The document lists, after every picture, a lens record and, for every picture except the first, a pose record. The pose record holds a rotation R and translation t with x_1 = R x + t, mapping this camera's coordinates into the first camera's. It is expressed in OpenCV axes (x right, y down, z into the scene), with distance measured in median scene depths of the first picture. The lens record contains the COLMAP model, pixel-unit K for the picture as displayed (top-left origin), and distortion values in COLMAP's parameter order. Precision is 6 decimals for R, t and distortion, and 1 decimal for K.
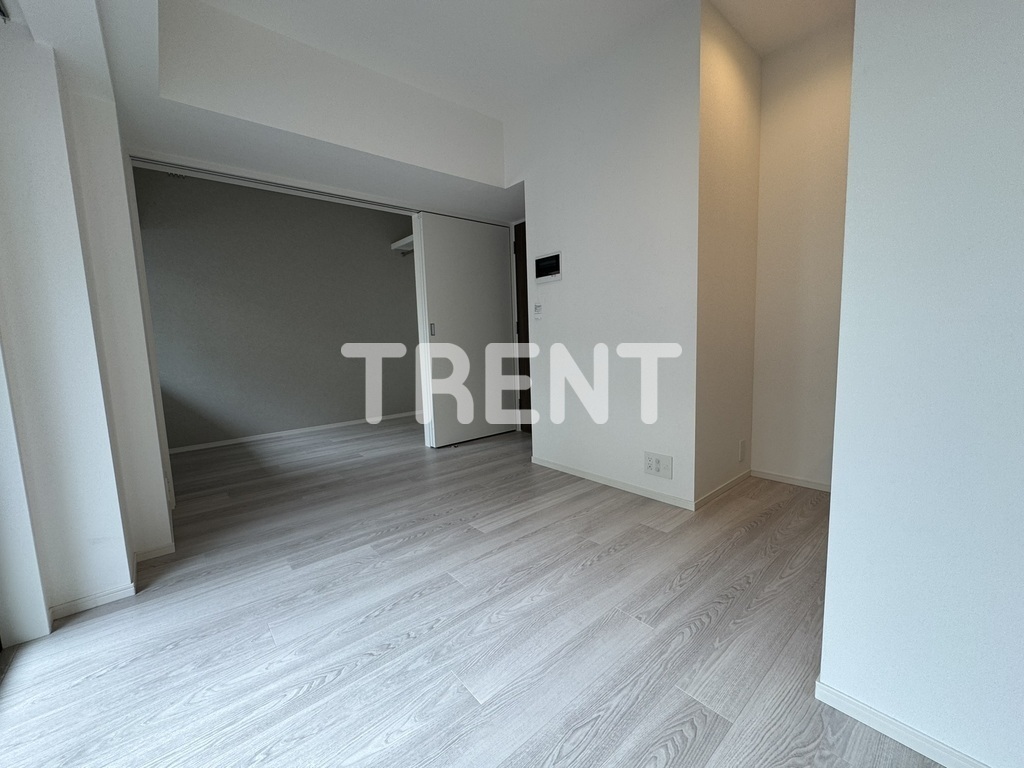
lens RADIAL K [[409.8, 0, 512.0], [0, 409.8, 384.0], [0, 0, 1]] dist [-0.003159, 0.000286]
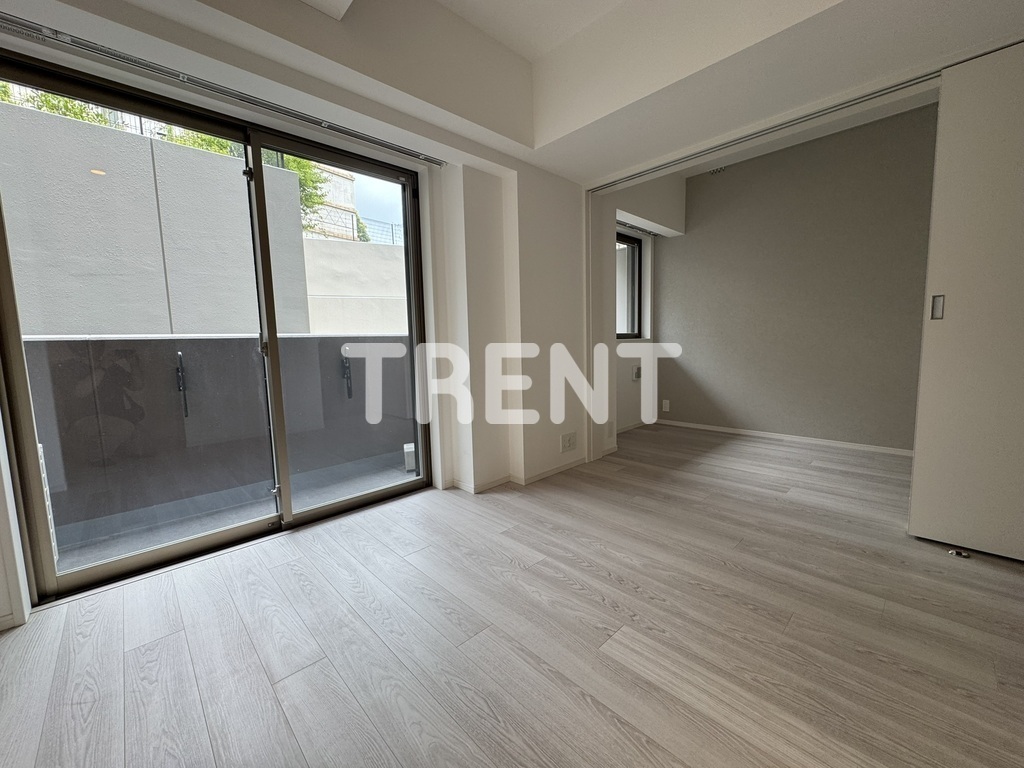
lens RADIAL K [[409.8, 0, 512.0], [0, 409.8, 384.0], [0, 0, 1]] dist [-0.003159, 0.000286]
pose [[0.060453, 0.135646, -0.988911, 0.423770], [-0.086535, 0.987705, 0.130191, -0.092112], [0.994413, 0.077705, 0.071448, 0.682339]]
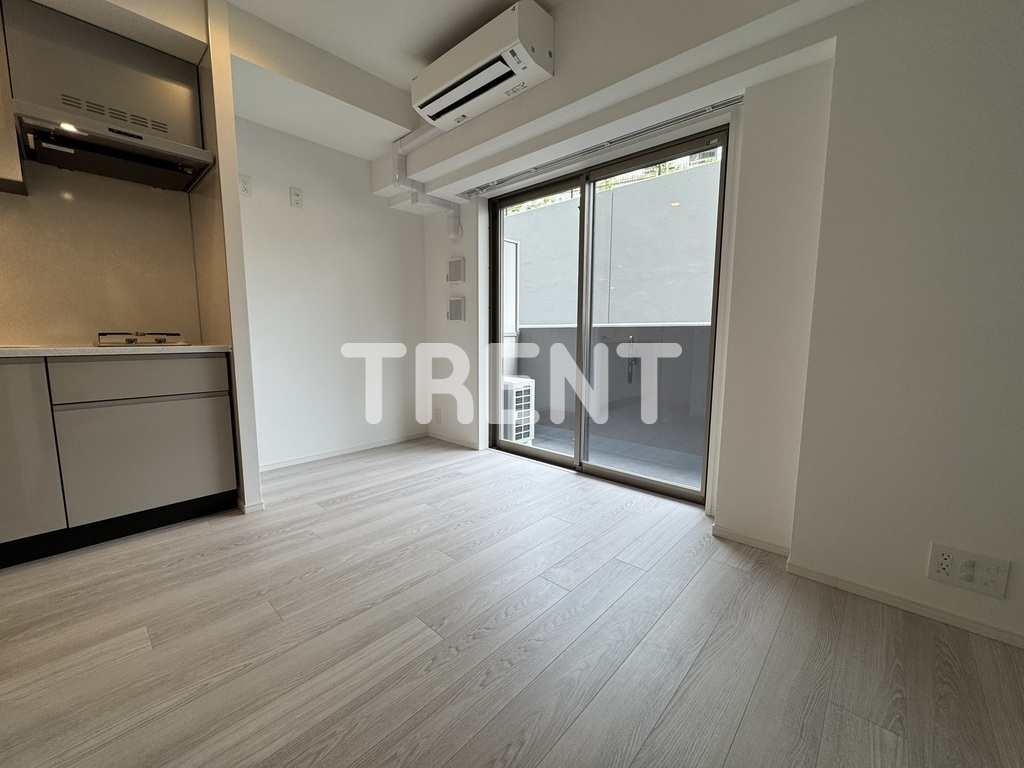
lens RADIAL K [[409.8, 0, 512.0], [0, 409.8, 384.0], [0, 0, 1]] dist [-0.003159, 0.000286]
pose [[-0.992072, 0.044185, -0.117643, -0.138958], [0.015804, 0.972585, 0.232008, -0.149824], [0.124669, 0.228310, -0.965574, 1.374697]]
